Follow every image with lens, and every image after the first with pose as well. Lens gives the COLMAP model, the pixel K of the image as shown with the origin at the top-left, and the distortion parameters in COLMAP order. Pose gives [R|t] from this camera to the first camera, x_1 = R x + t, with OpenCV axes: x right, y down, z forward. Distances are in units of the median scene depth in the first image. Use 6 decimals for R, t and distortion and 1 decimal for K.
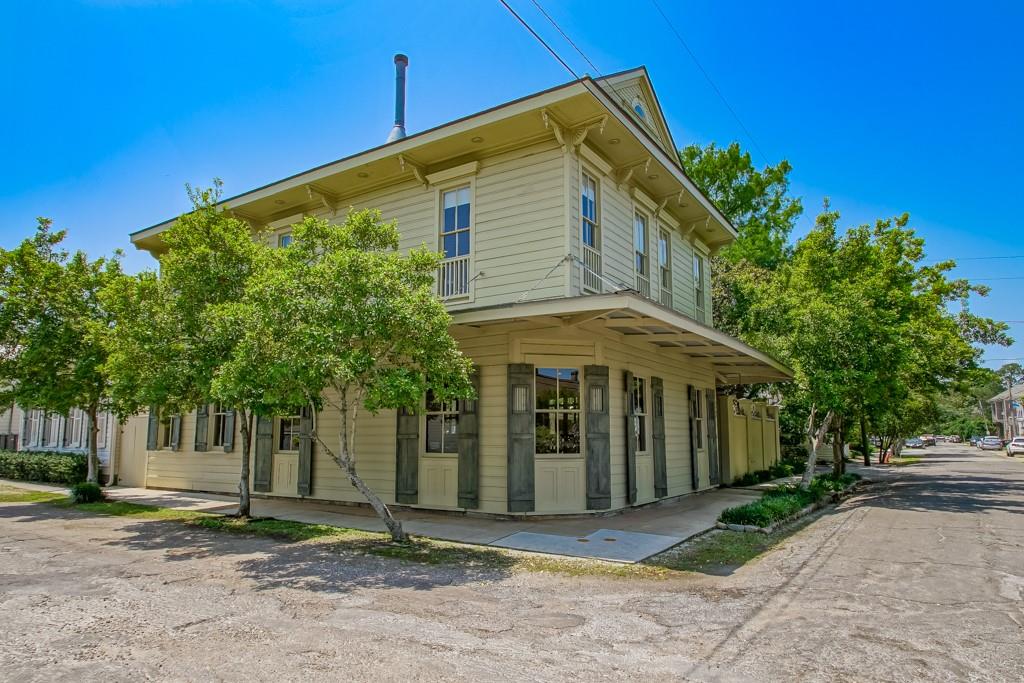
lens RADIAL K [[499.9, 0, 513.1], [0, 499.9, 358.4], [0, 0, 1]] dist [-0.000236, 0.000374]
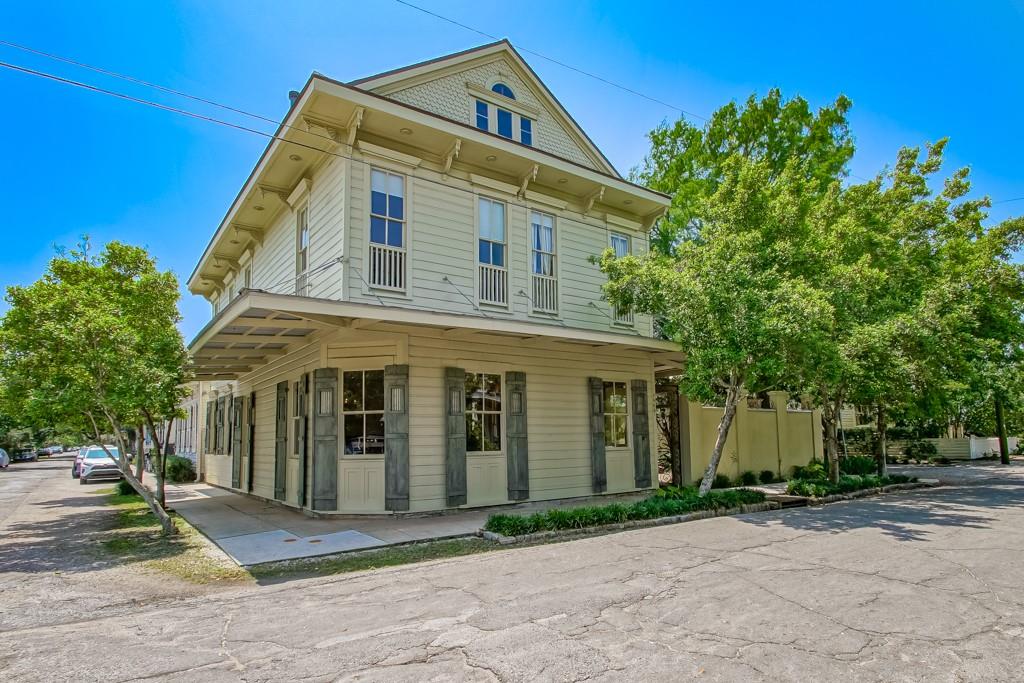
lens RADIAL K [[477.9, 0, 512.5], [0, 477.9, 373.6], [0, 0, 1]] dist [0.013828, -0.013919]
pose [[0.947991, -0.061595, -0.312281, 0.678217], [0.068900, 0.997547, 0.012400, 0.035576], [0.310751, -0.033271, 0.949909, 0.176402]]
